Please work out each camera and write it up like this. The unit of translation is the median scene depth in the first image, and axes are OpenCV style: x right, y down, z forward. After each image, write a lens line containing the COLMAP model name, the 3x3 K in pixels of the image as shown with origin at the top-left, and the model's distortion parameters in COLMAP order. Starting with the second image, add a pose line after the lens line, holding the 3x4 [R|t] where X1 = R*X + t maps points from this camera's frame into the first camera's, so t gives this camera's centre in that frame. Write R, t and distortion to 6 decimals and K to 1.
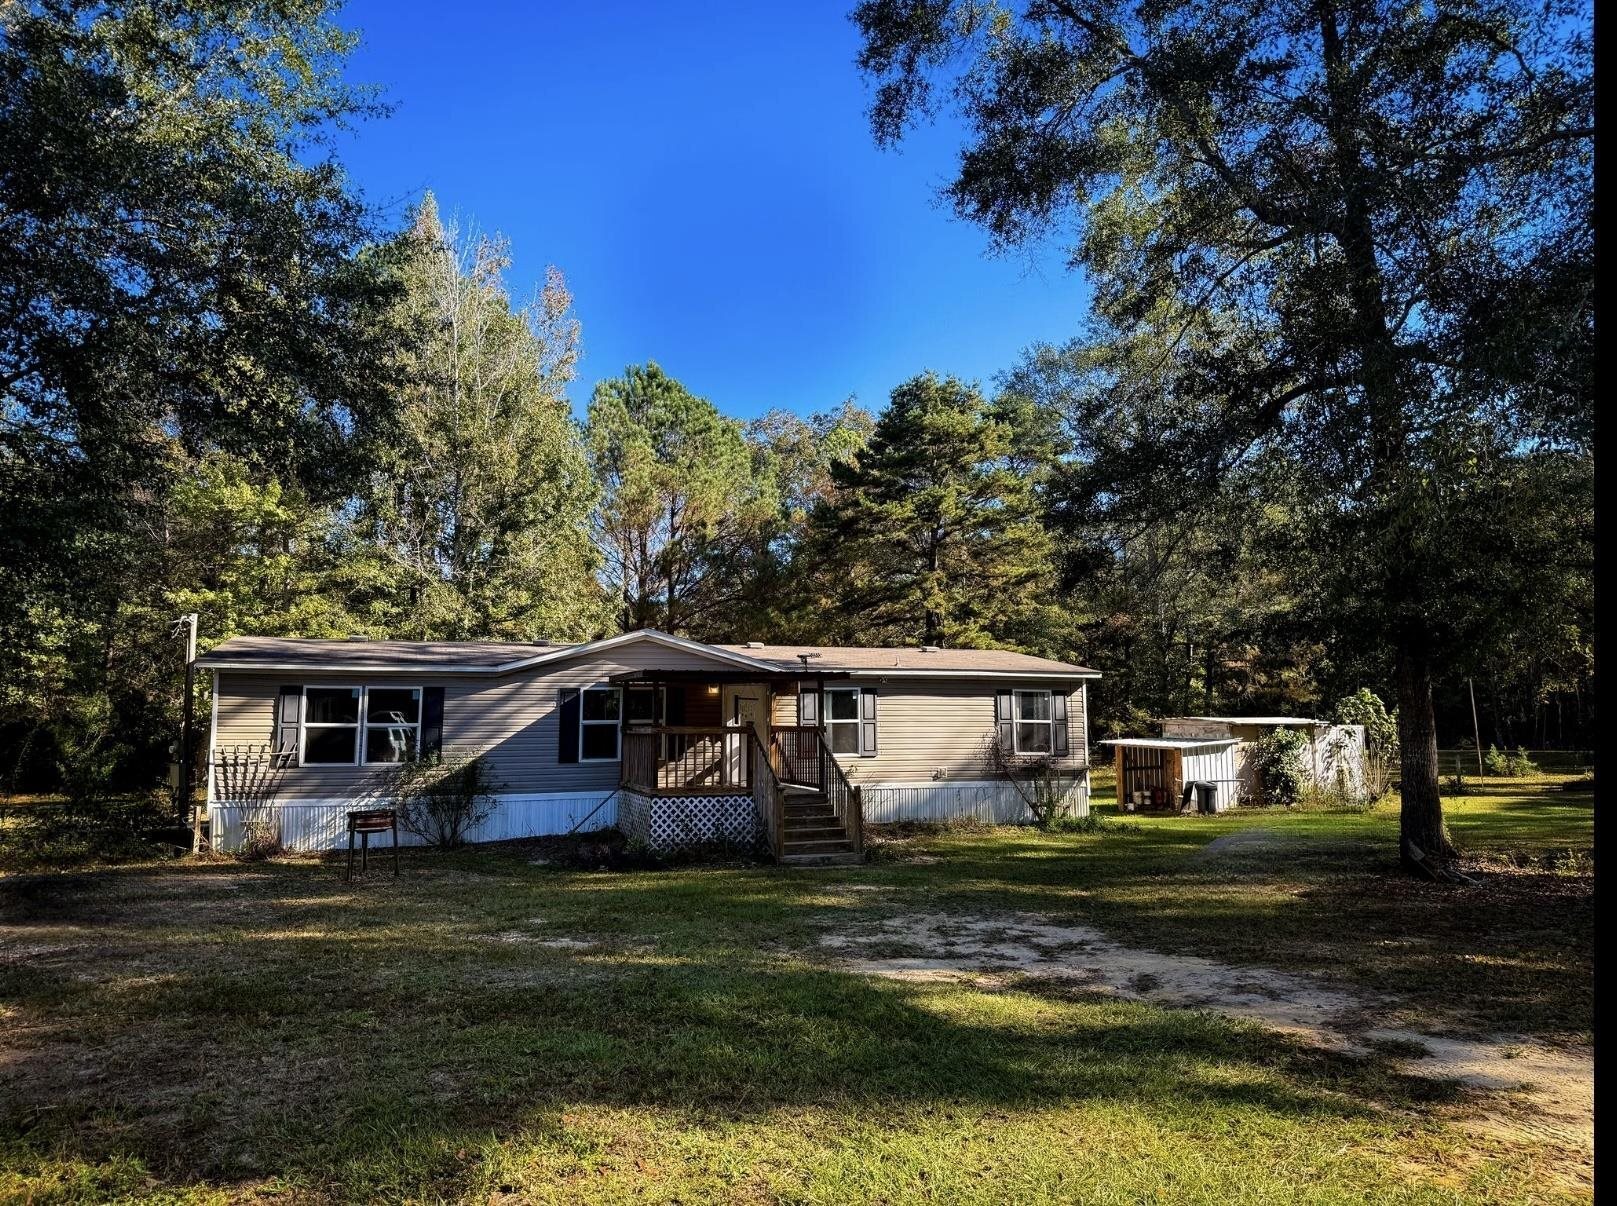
lens RADIAL K [[1178.3, 0, 707.3], [0, 1178.3, 583.1], [0, 0, 1]] dist [-0.007880, -0.012022]
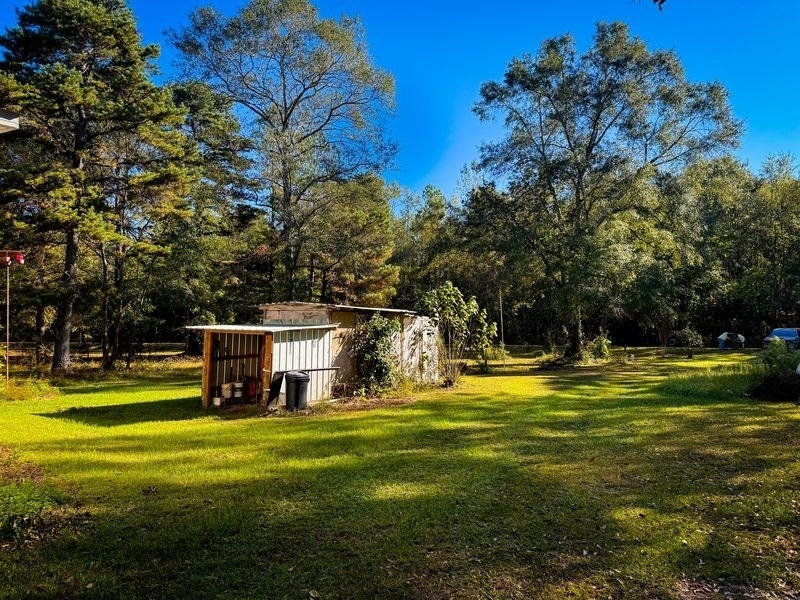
lens RADIAL K [[579.5, 0, 405.9], [0, 579.5, 296.9], [0, 0, 1]] dist [-0.000312, -0.002585]
pose [[0.861042, 0.038417, 0.507081, 0.258459], [-0.063417, 0.997470, 0.032116, 0.090250], [-0.504565, -0.059811, 0.861300, 0.562986]]
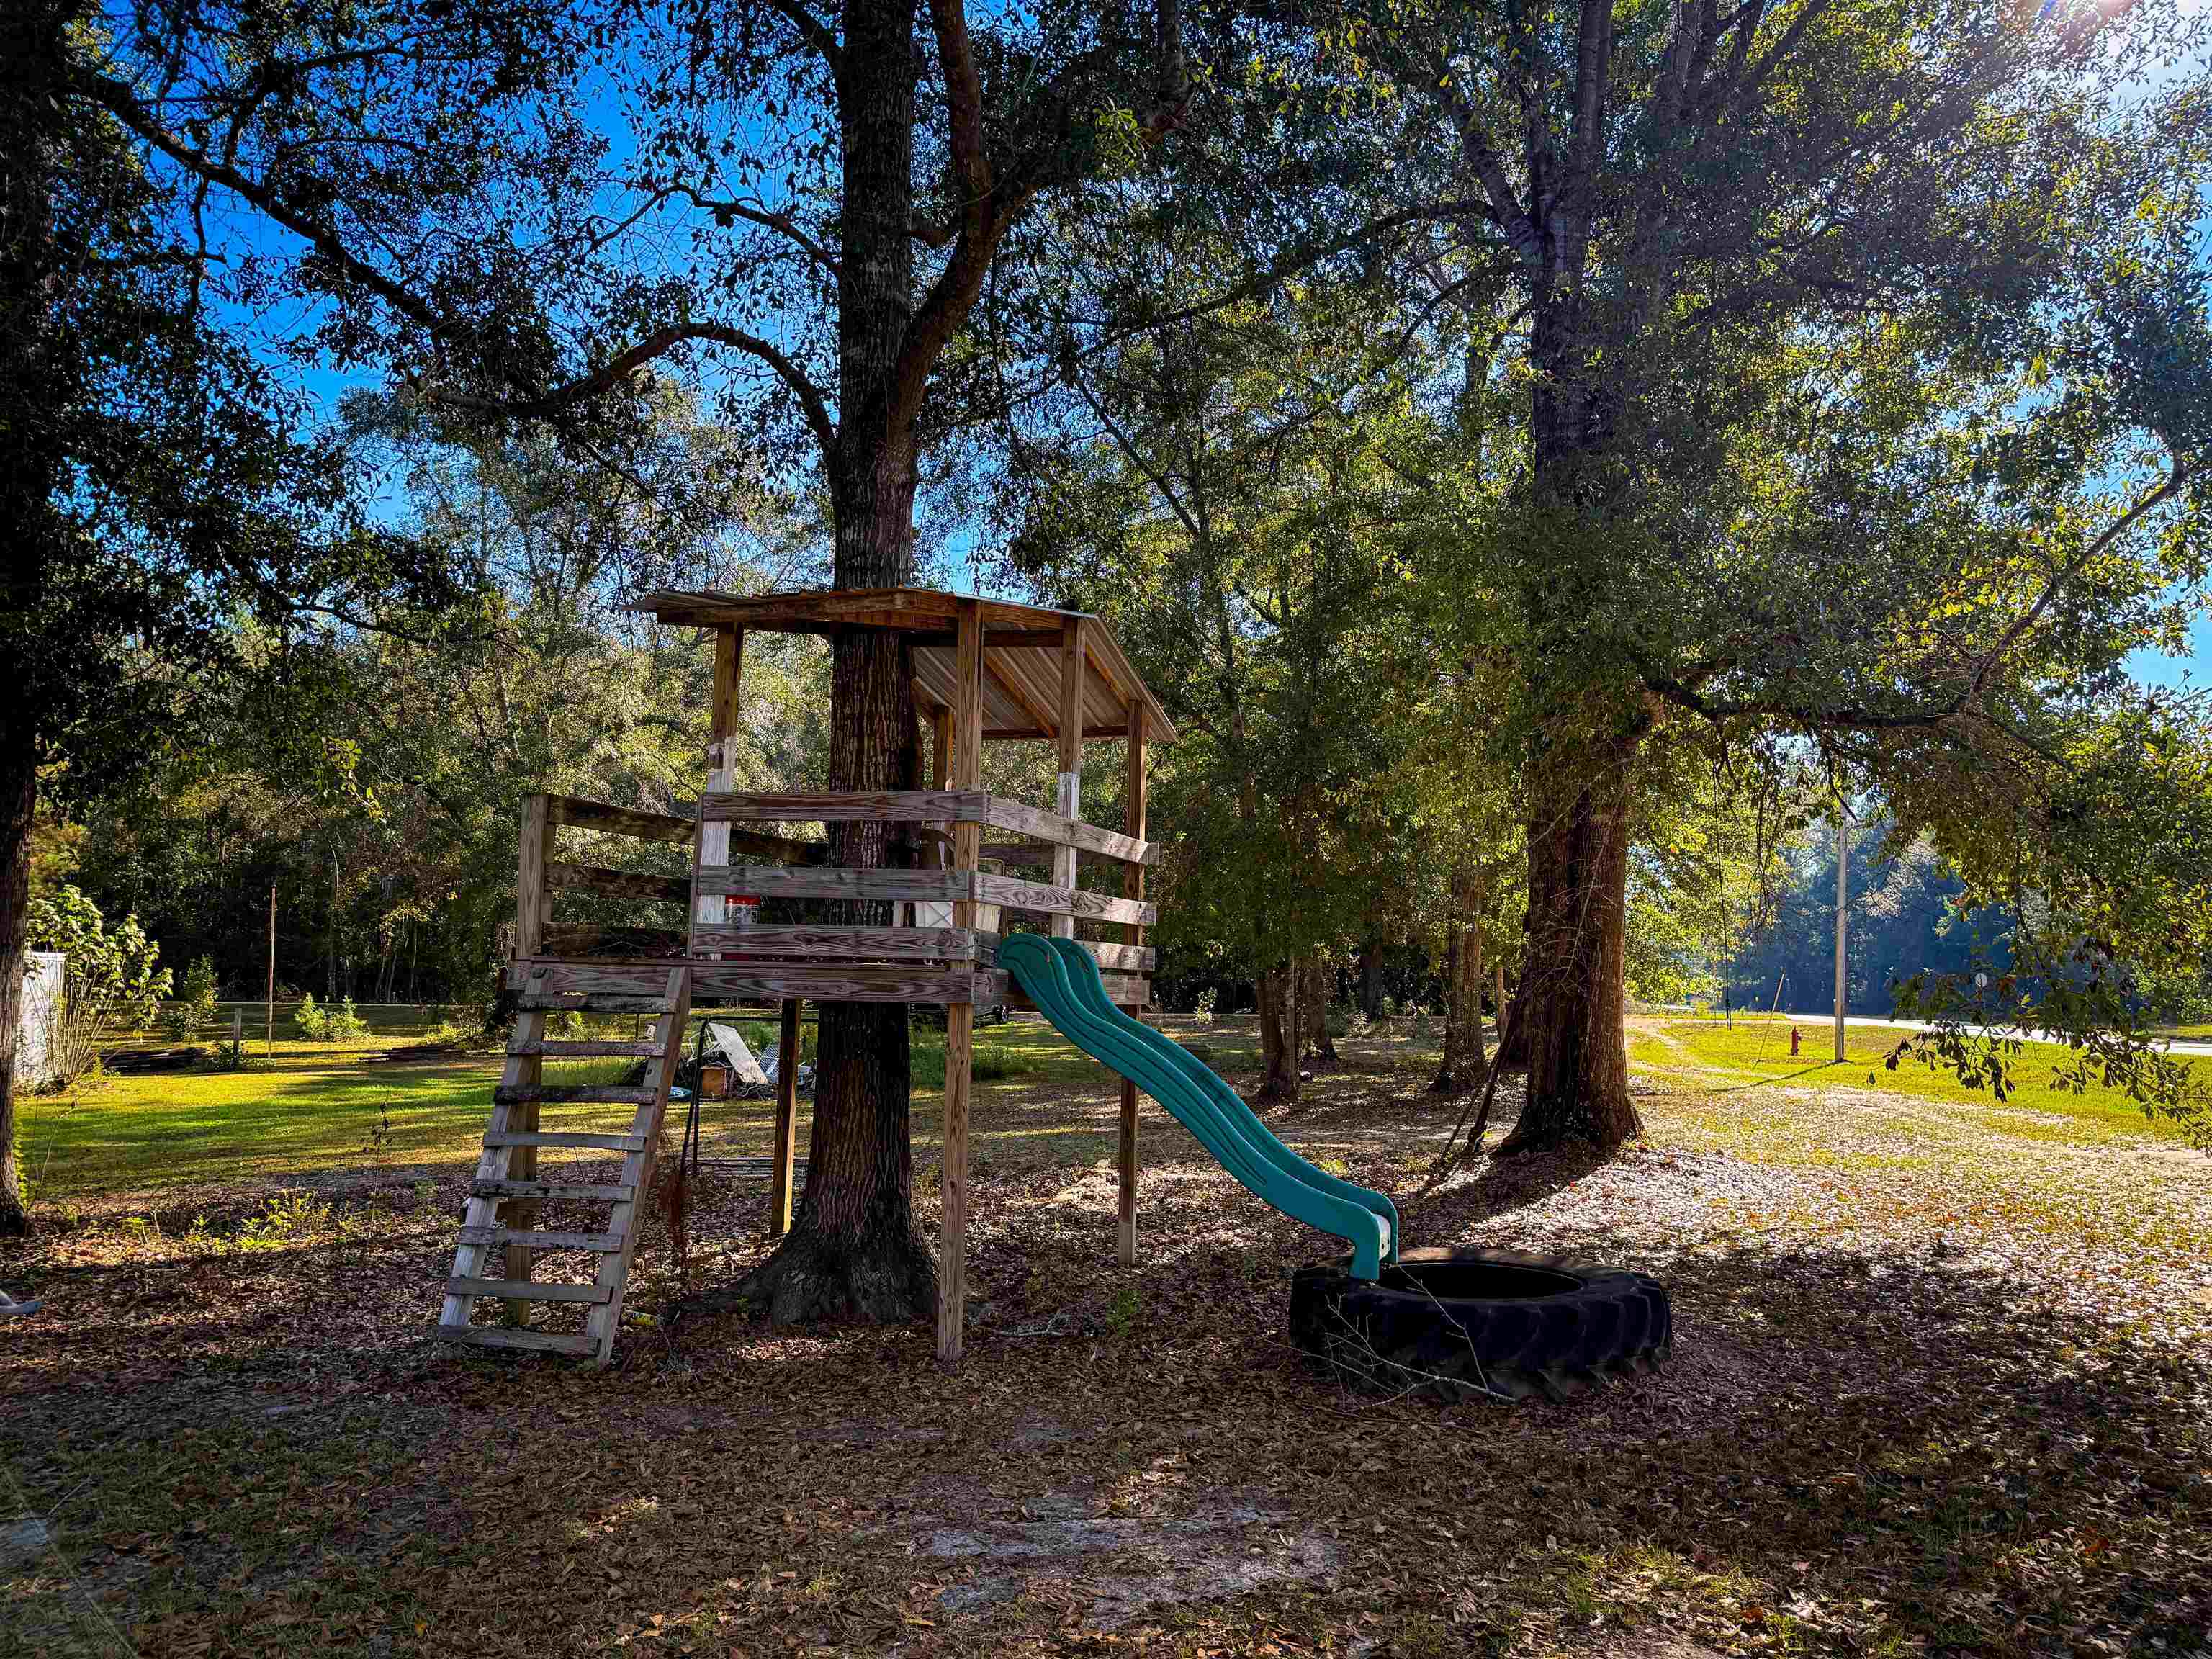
lens RADIAL K [[1602.4, 0, 1122.3], [0, 1602.4, 820.9], [0, 0, 1]] dist [-0.000312, -0.002585]
pose [[0.516369, 0.098074, 0.850732, 0.175949], [-0.119835, 0.991921, -0.041615, 0.031874], [-0.847940, -0.080459, 0.523950, 0.190456]]
